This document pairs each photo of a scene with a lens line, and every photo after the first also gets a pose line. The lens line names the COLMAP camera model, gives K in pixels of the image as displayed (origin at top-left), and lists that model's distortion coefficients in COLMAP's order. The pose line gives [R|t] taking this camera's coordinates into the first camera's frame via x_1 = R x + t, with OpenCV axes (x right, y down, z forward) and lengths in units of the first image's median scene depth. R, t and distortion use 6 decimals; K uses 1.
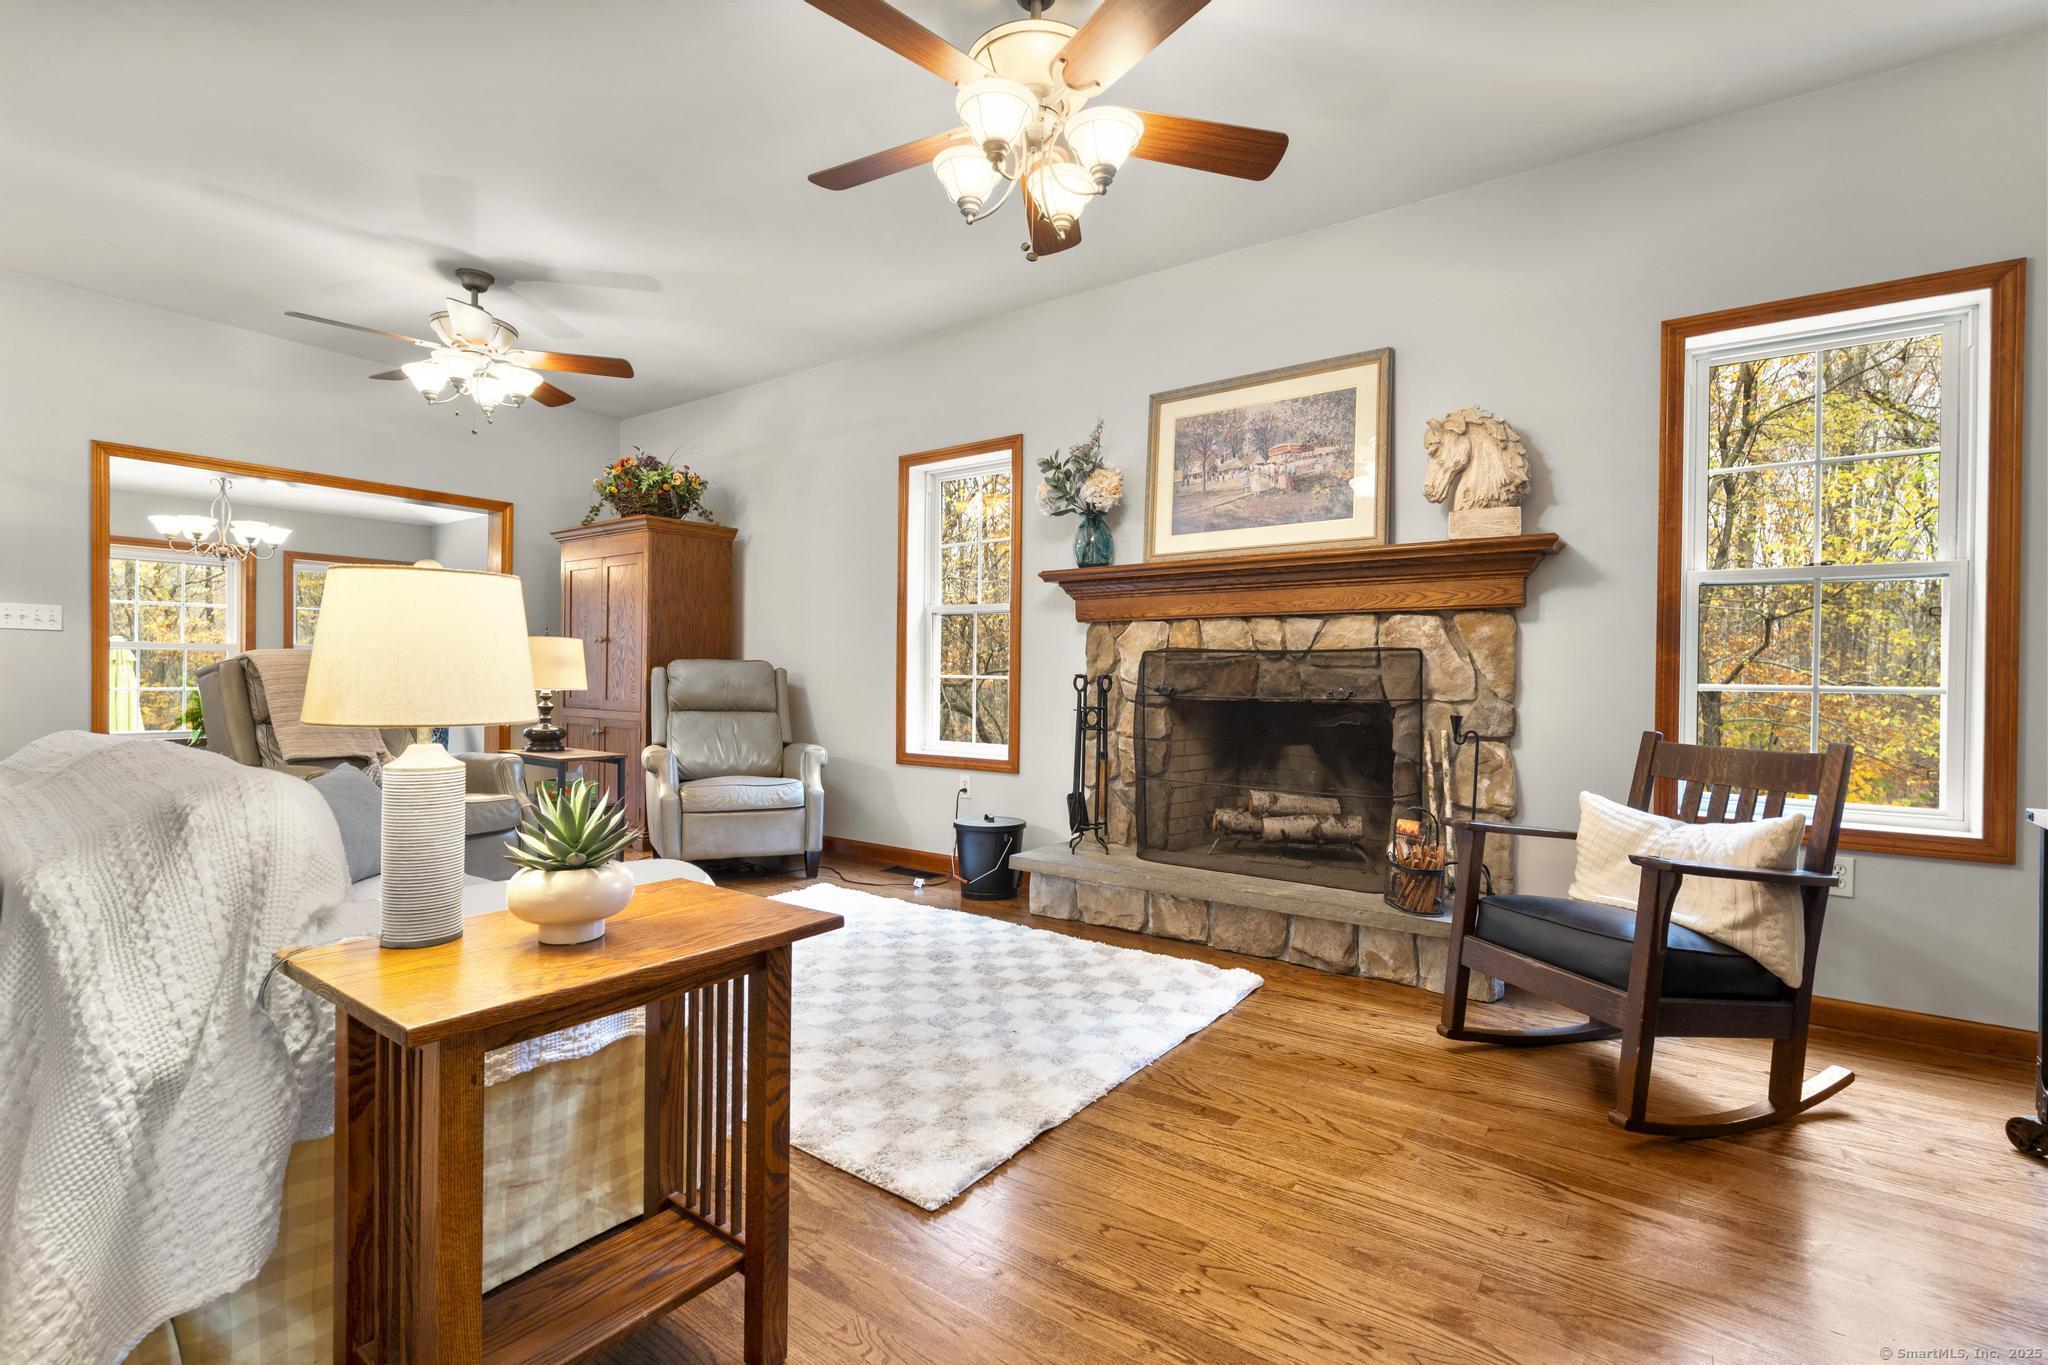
lens RADIAL K [[929.1, 0, 1022.2], [0, 929.1, 684.2], [0, 0, 1]] dist [-0.003362, 0.000049]
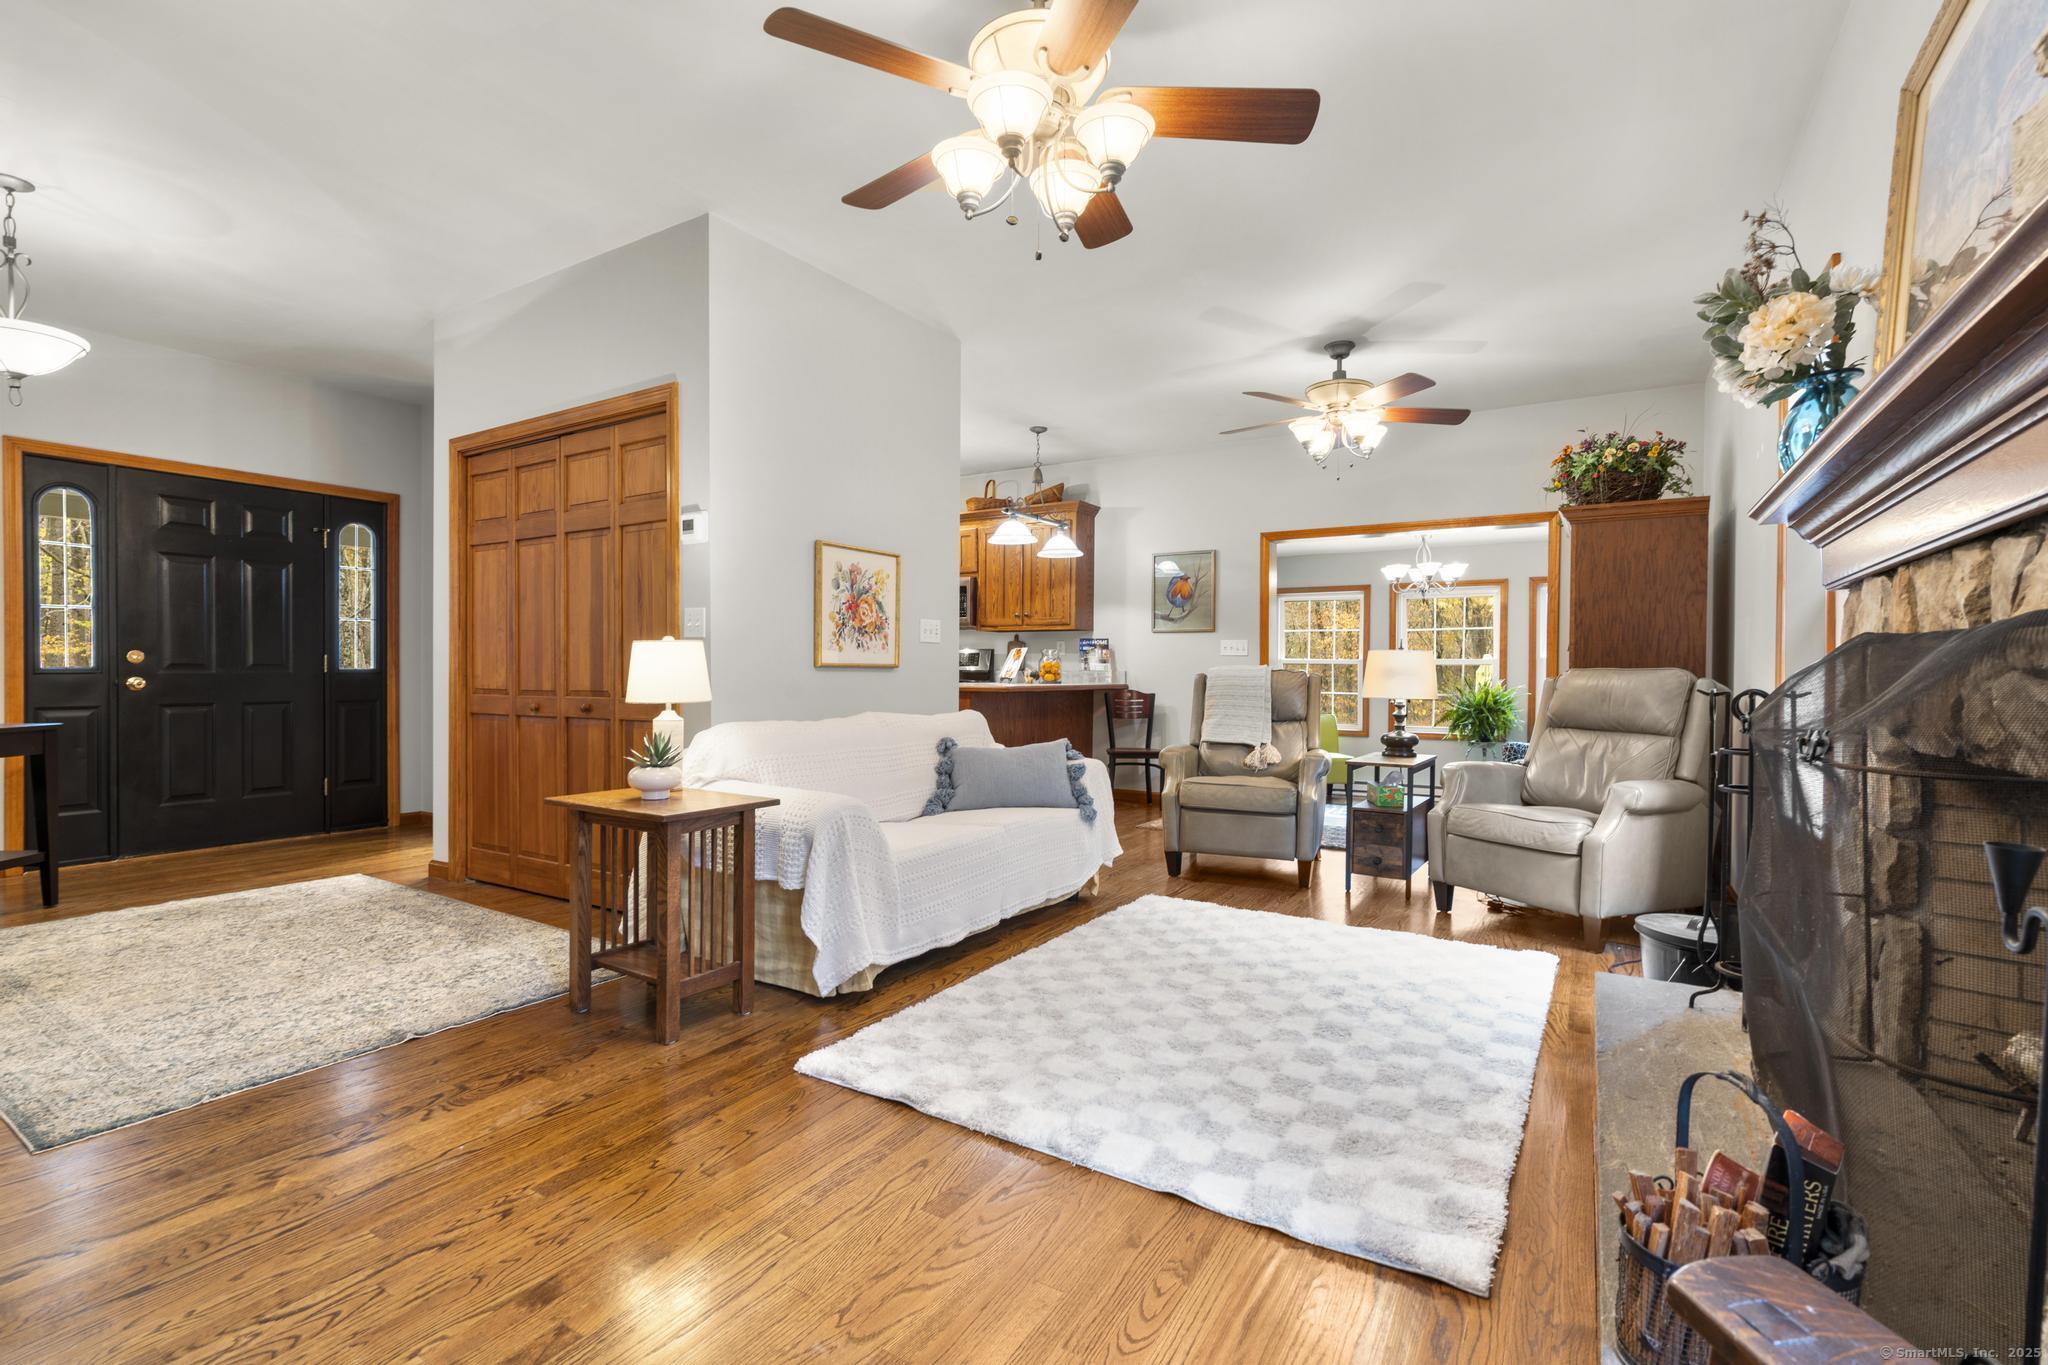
lens RADIAL K [[929.1, 0, 1020.6], [0, 929.1, 674.3], [0, 0, 1]] dist [-0.003362, 0.000049]
pose [[0.061742, -0.009110, -0.998051, 0.702724], [-0.012091, 0.999878, -0.009874, -0.007806], [0.998019, 0.012677, 0.061624, 0.662909]]
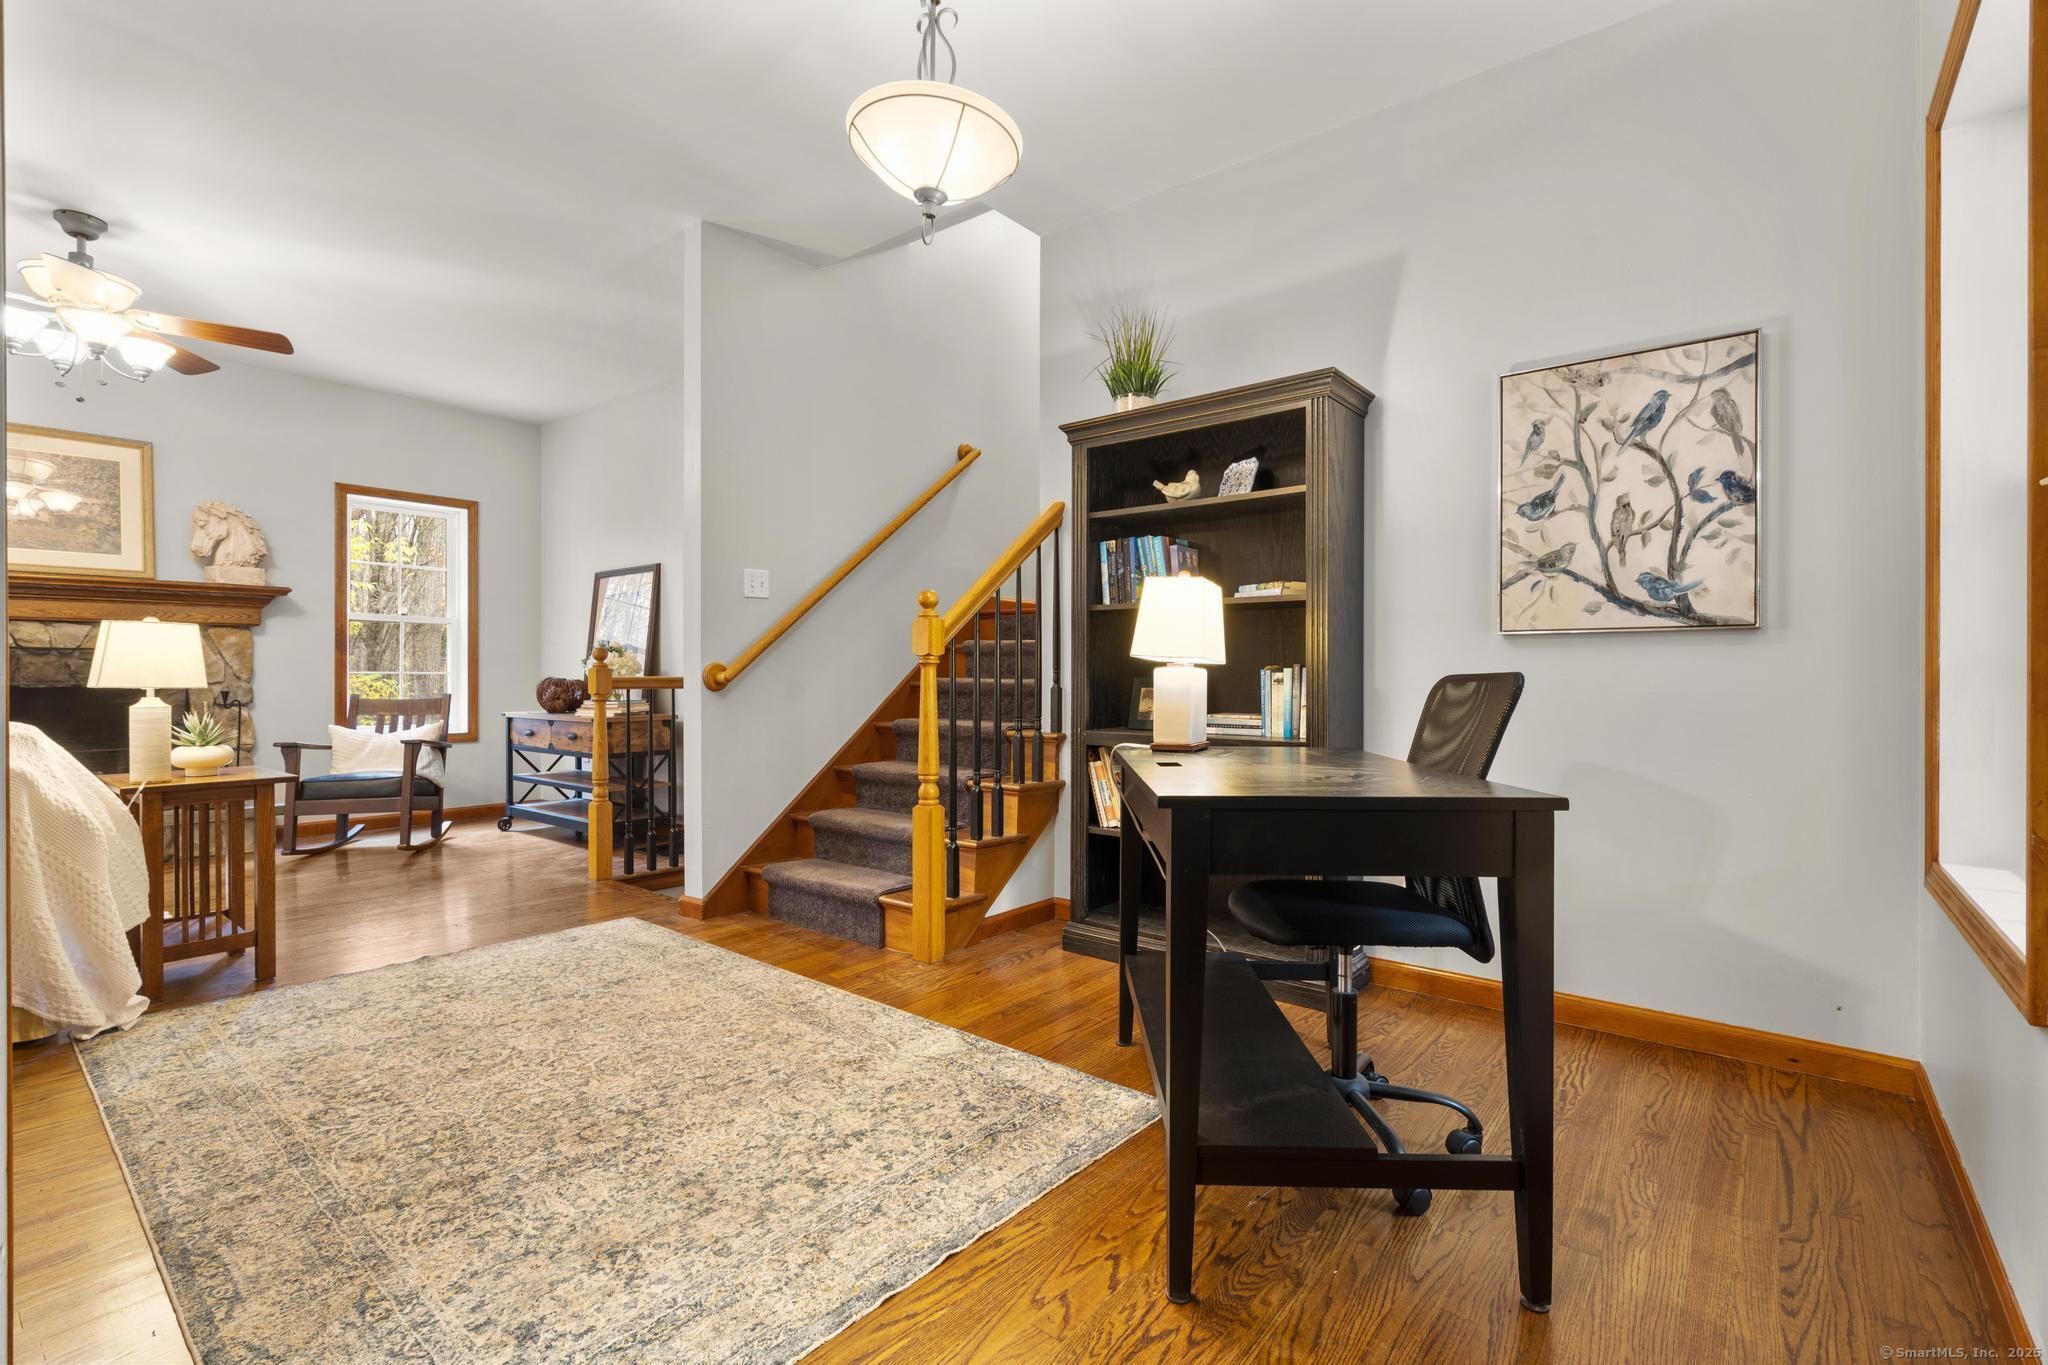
lens RADIAL K [[929.1, 0, 1025.6], [0, 929.1, 679.6], [0, 0, 1]] dist [-0.003362, 0.000049]
pose [[0.060471, -0.016423, 0.998035, -1.053099], [0.009455, 0.999829, 0.015879, 0.000745], [-0.998125, 0.008476, 0.060616, -0.496932]]
